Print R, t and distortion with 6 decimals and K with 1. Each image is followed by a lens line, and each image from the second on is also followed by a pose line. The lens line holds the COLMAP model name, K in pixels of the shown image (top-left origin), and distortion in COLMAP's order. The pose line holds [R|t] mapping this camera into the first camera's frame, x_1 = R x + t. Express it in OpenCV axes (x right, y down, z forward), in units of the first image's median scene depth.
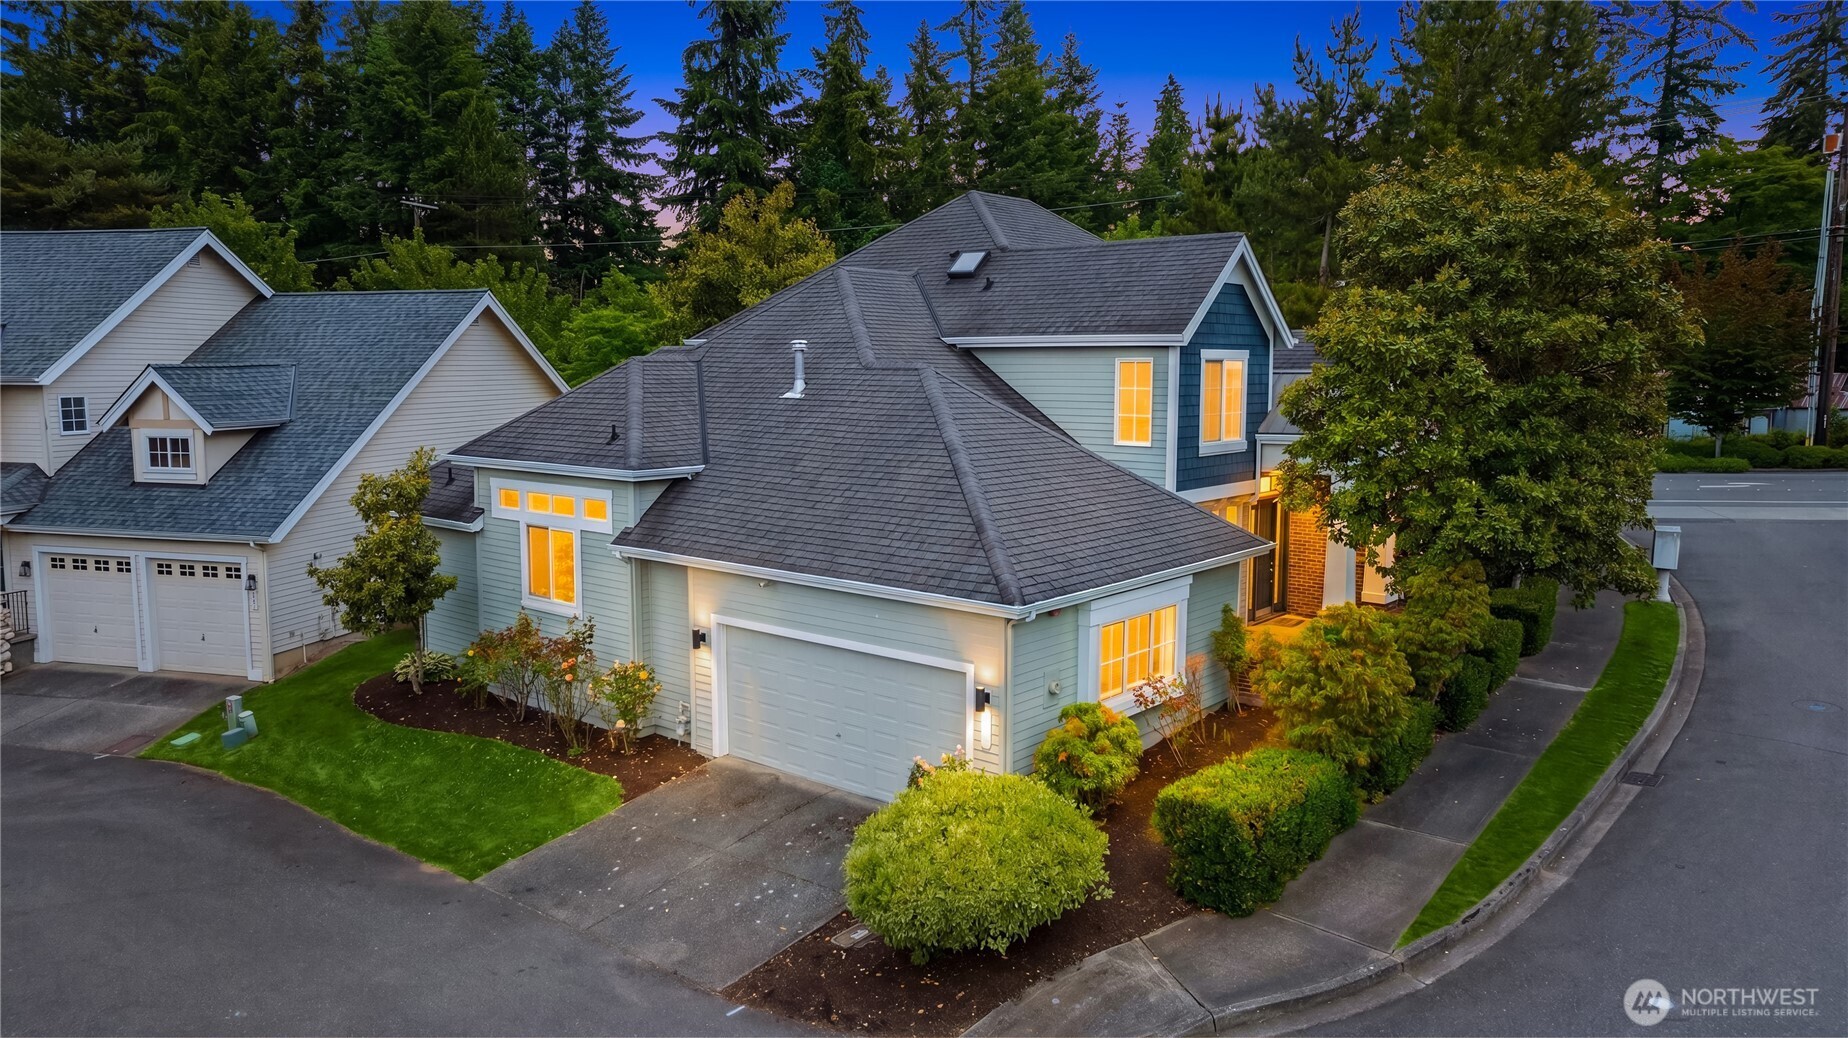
lens RADIAL K [[1291.2, 0, 924.0], [0, 1291.2, 519.0], [0, 0, 1]] dist [0.006155, -0.062490]
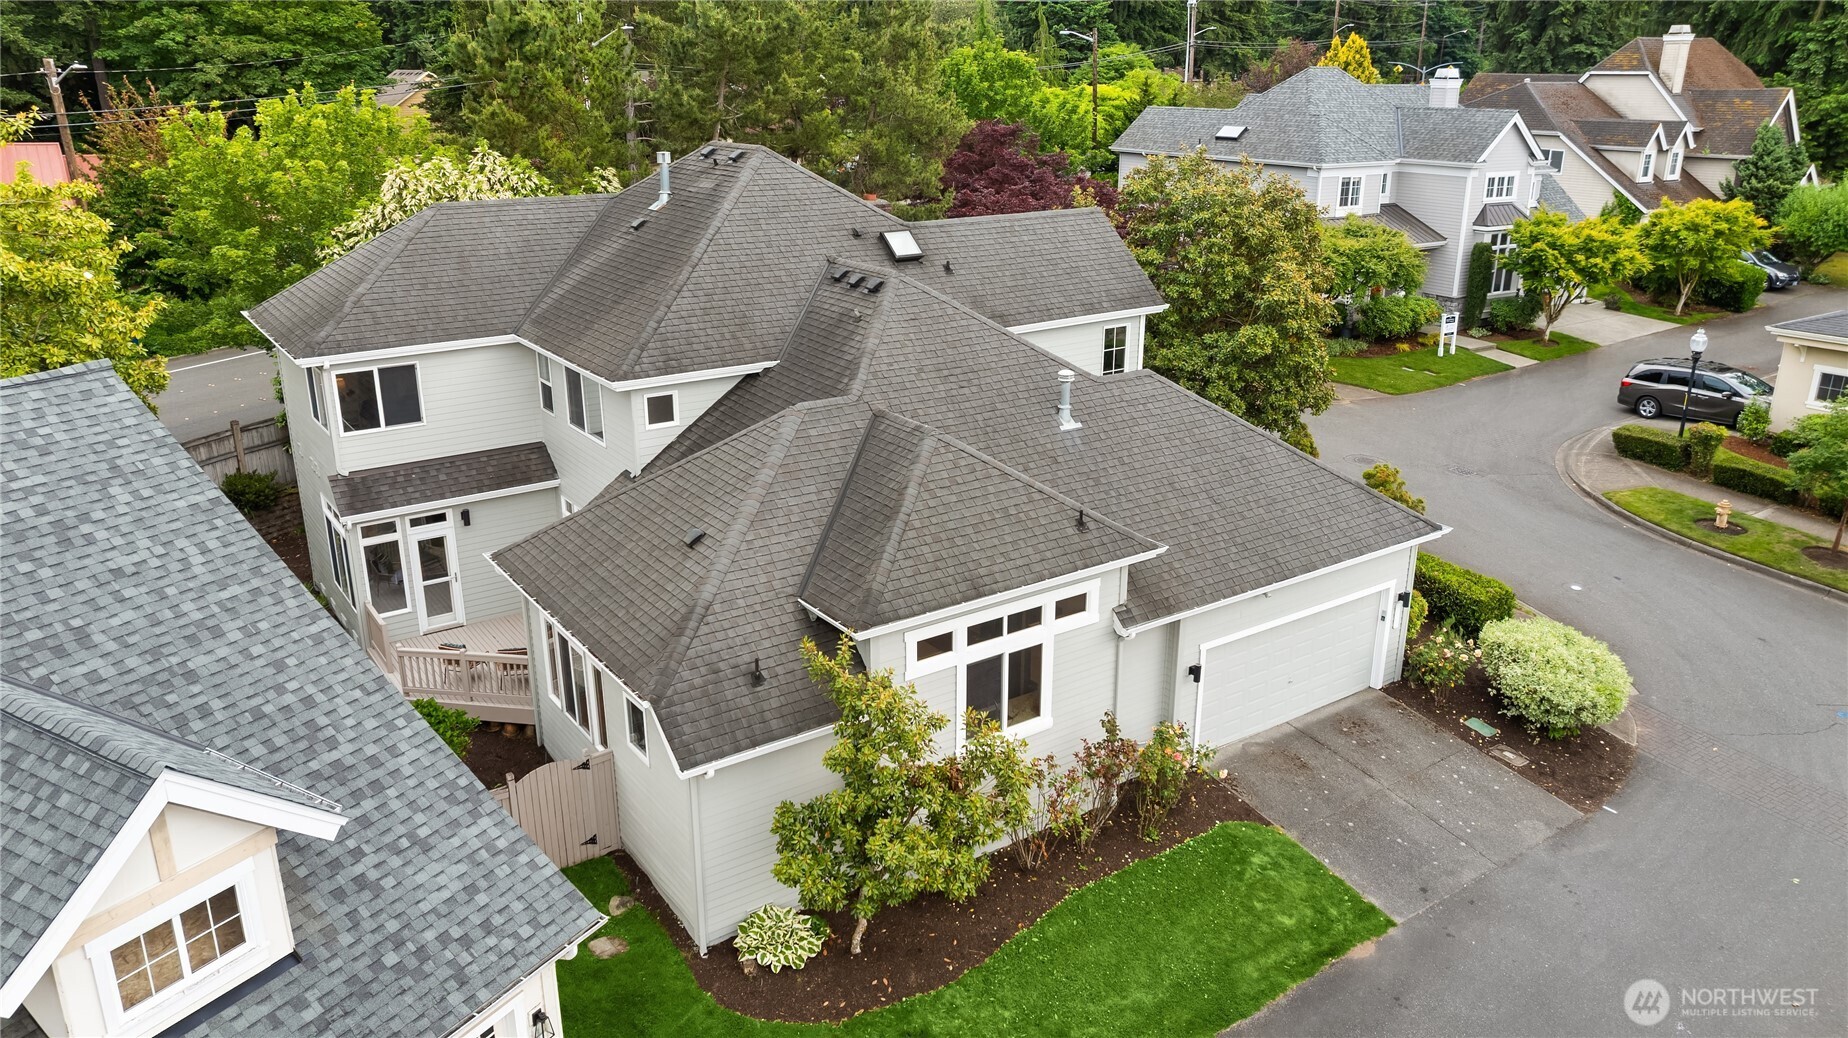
lens RADIAL K [[1291.2, 0, 924.0], [0, 1291.2, 519.0], [0, 0, 1]] dist [0.006155, -0.062490]
pose [[0.269762, -0.322529, 0.907305, -1.227756], [0.119308, 0.946172, 0.300873, -0.395419], [-0.955507, 0.027084, 0.293722, 0.947910]]
